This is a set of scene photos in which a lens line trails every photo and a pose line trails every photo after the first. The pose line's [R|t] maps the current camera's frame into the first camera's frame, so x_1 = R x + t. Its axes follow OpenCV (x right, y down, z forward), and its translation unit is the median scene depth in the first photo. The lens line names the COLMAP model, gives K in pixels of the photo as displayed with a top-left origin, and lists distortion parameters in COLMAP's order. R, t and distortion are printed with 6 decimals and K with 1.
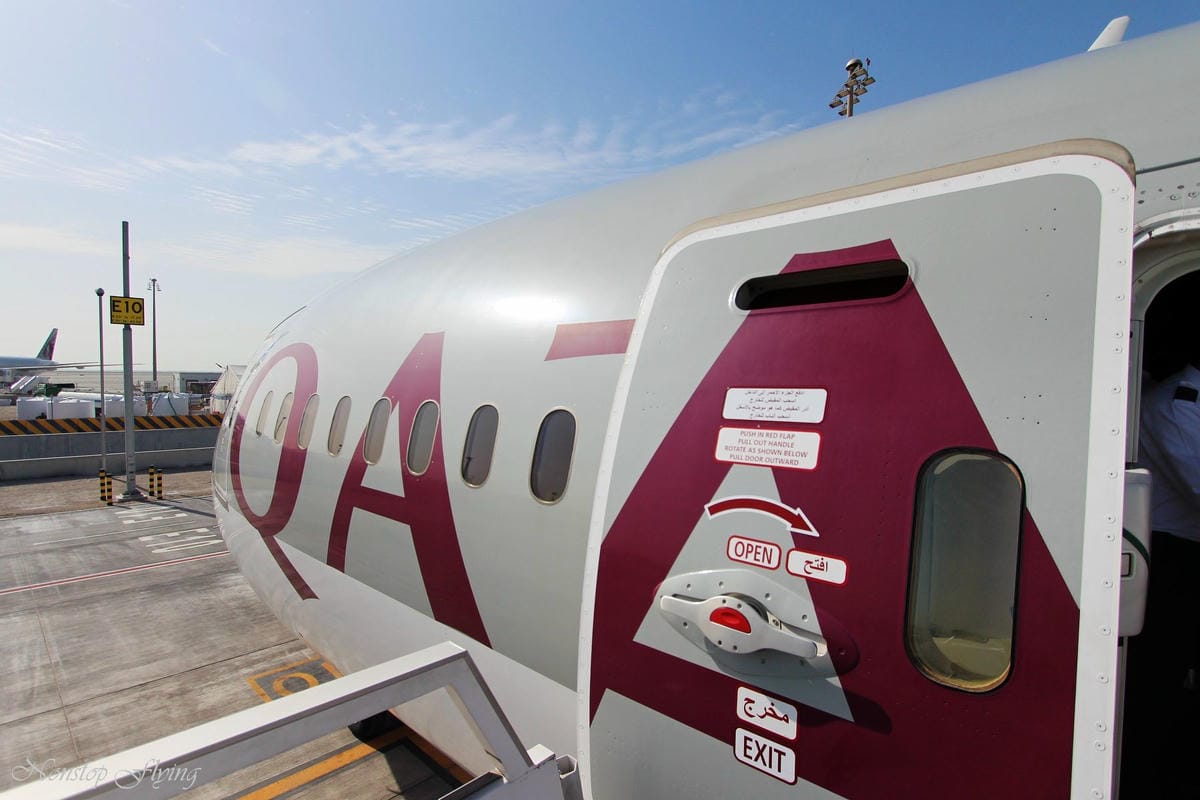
lens RADIAL K [[554.0, 0, 599.4], [0, 554.0, 382.1], [0, 0, 1]] dist [-0.014181, 0.000495]
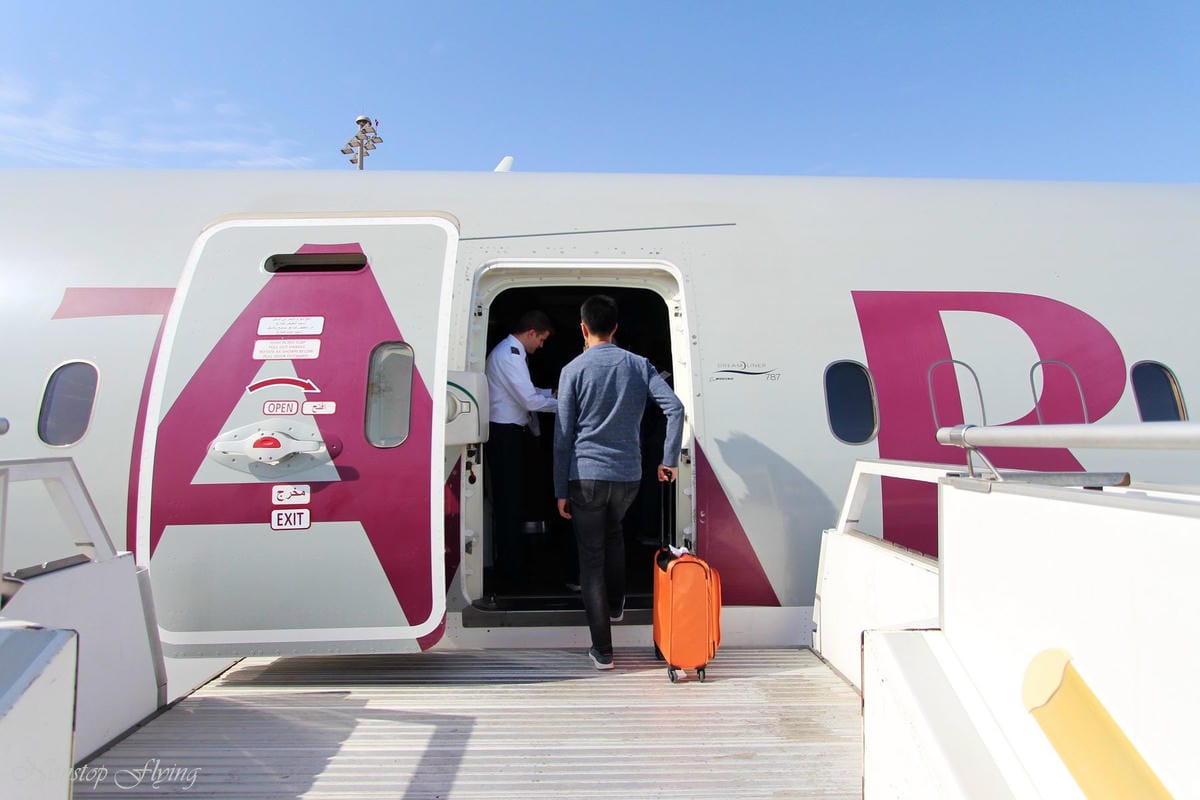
lens RADIAL K [[554.0, 0, 599.4], [0, 554.0, 382.1], [0, 0, 1]] dist [-0.014181, 0.000495]
pose [[0.681393, 0.006970, 0.731885, -0.288232], [0.046110, 0.997560, -0.052429, 0.354946], [-0.730464, 0.069472, 0.679409, -0.852691]]
